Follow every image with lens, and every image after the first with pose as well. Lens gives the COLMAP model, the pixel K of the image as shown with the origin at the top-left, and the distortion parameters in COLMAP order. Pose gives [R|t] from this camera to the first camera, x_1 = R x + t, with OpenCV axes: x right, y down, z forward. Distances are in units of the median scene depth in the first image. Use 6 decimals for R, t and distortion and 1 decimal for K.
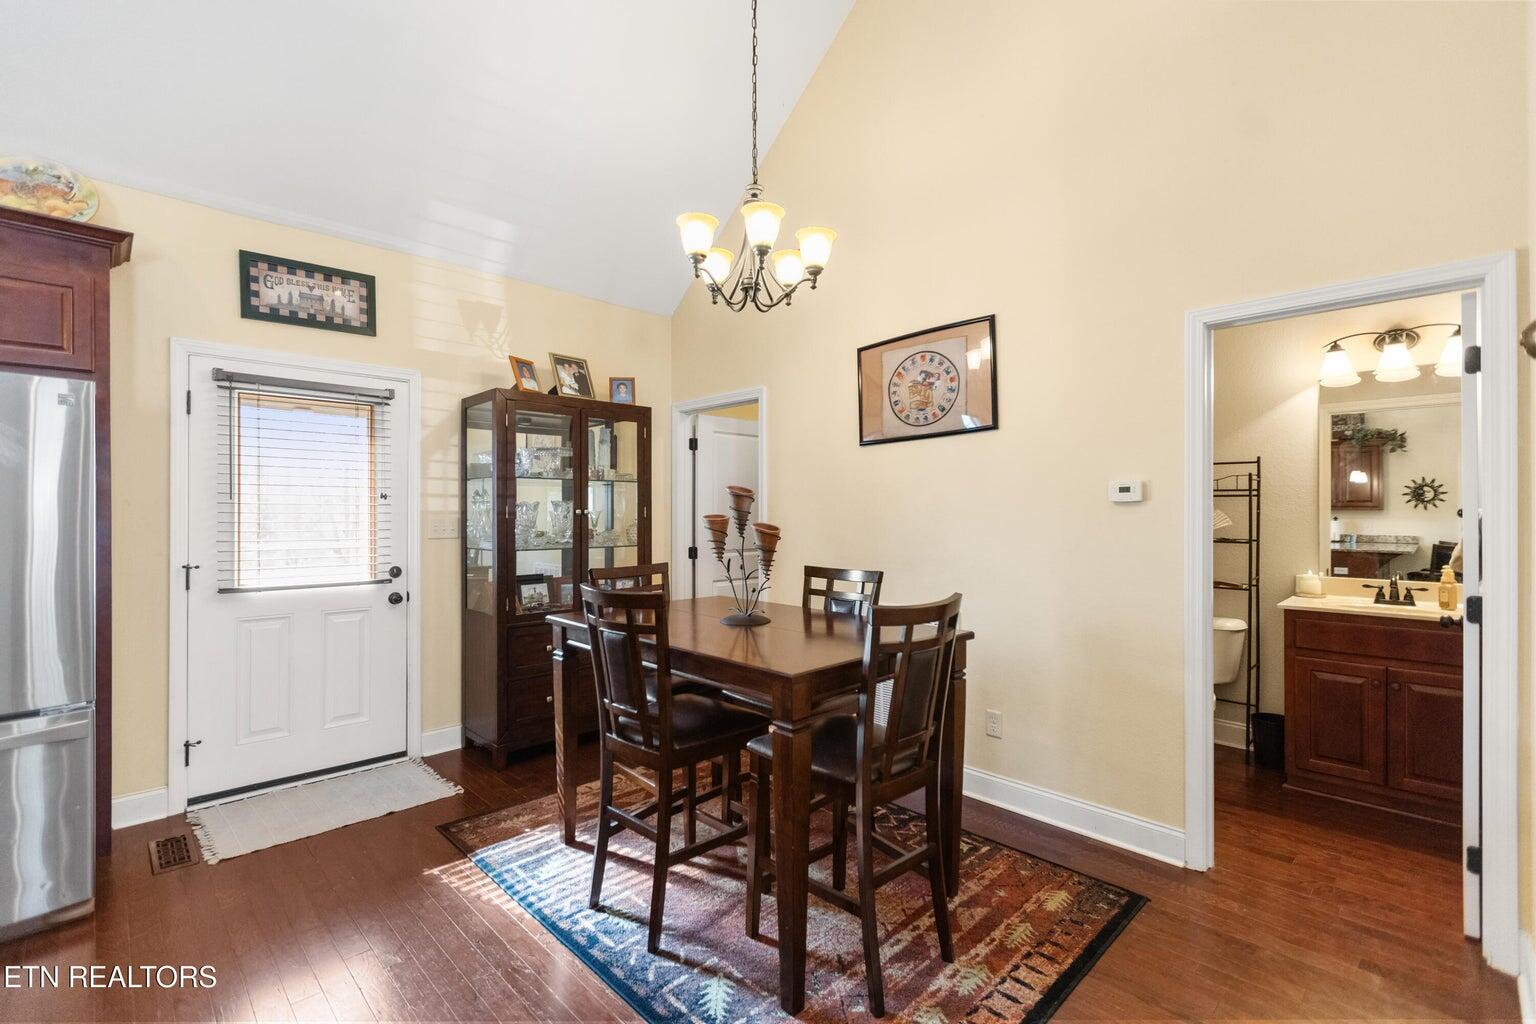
lens RADIAL K [[684.1, 0, 759.7], [0, 684.1, 511.7], [0, 0, 1]] dist [0.004568, -0.002082]
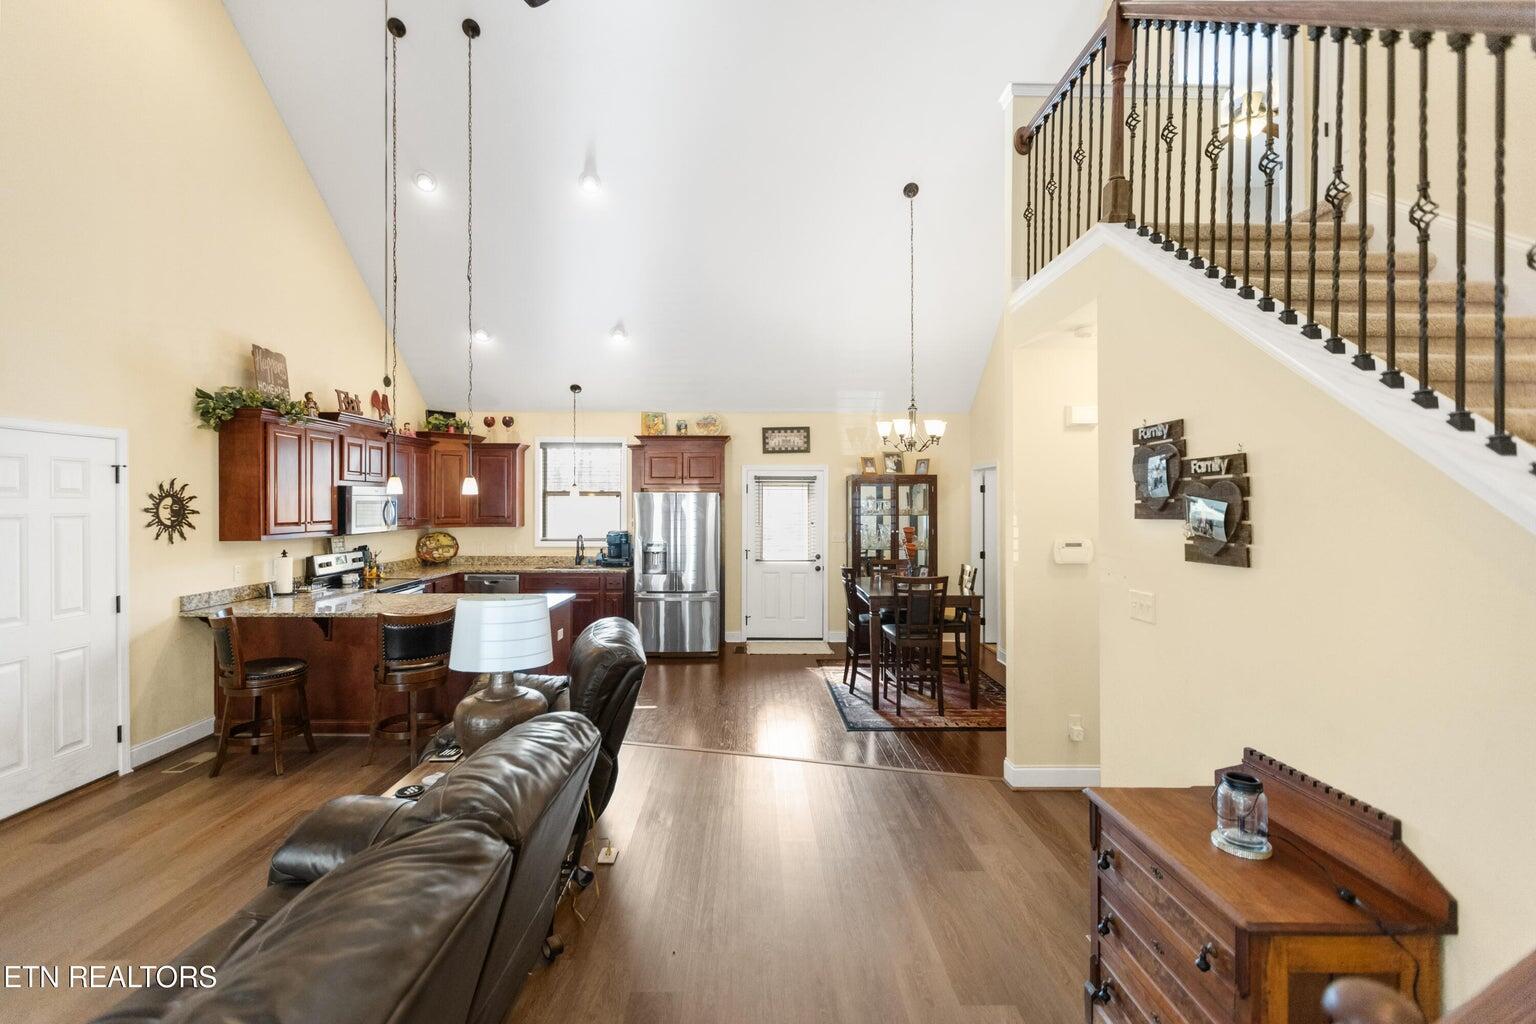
lens RADIAL K [[684.1, 0, 764.3], [0, 684.1, 500.2], [0, 0, 1]] dist [0.004568, -0.002082]
pose [[0.730893, -0.005411, -0.682470, 1.066635], [-0.001212, 0.999957, -0.009226, -0.093966], [0.682491, 0.007570, 0.730855, -0.927627]]
